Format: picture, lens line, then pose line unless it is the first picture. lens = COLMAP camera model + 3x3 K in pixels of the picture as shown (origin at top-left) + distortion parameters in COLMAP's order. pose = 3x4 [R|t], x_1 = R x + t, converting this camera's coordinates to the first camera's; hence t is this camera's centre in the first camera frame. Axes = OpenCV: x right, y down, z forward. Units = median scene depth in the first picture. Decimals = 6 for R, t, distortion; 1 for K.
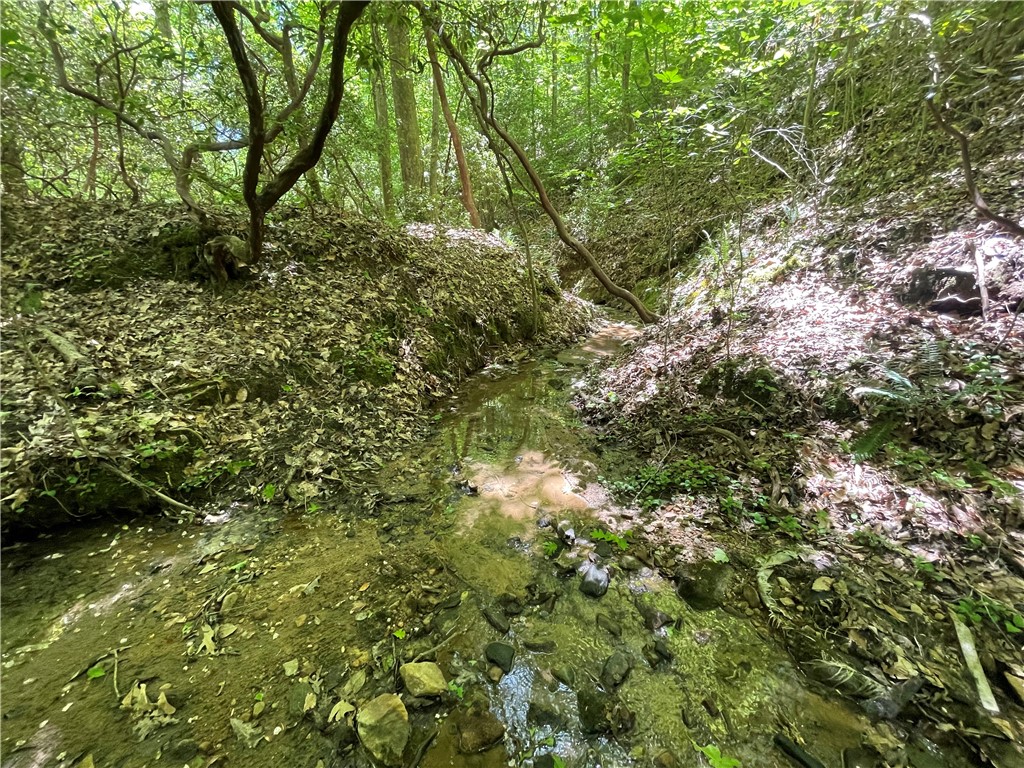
lens RADIAL K [[411.9, 0, 512.8], [0, 411.9, 384.5], [0, 0, 1]] dist [-0.001326, 0.001138]
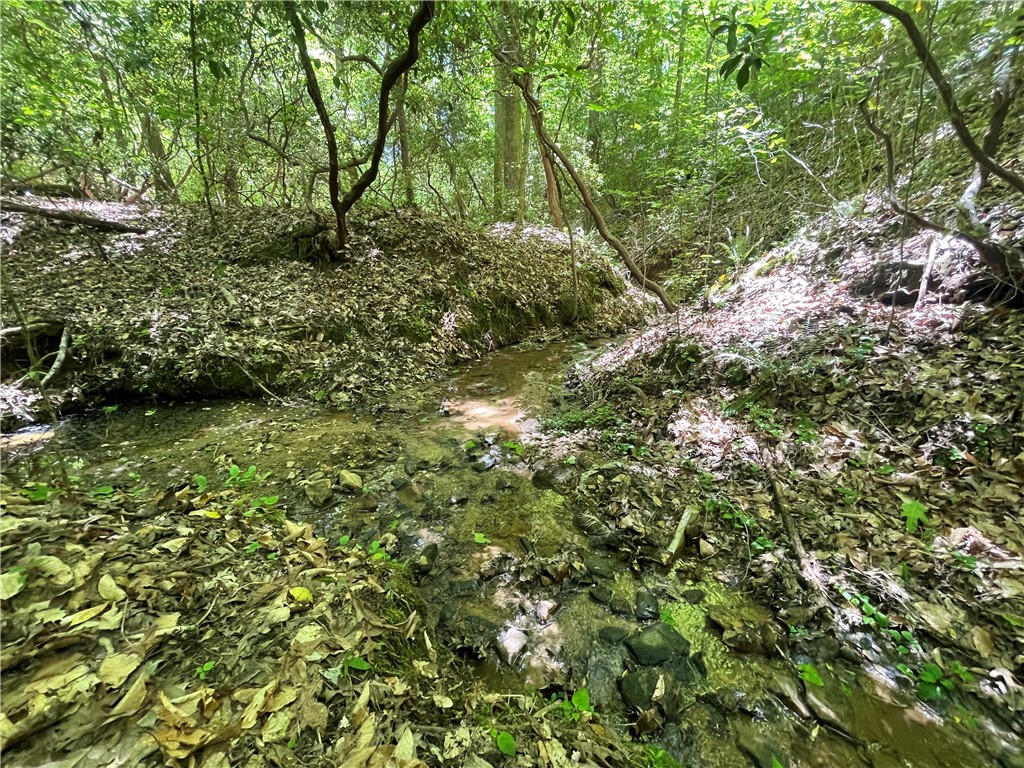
lens RADIAL K [[411.9, 0, 512.5], [0, 411.9, 384.0], [0, 0, 1]] dist [-0.001326, 0.001138]
pose [[0.957693, 0.100605, -0.269634, 0.411449], [-0.101107, 0.994802, 0.012064, 0.103249], [0.269446, 0.015708, 0.962887, -0.237035]]
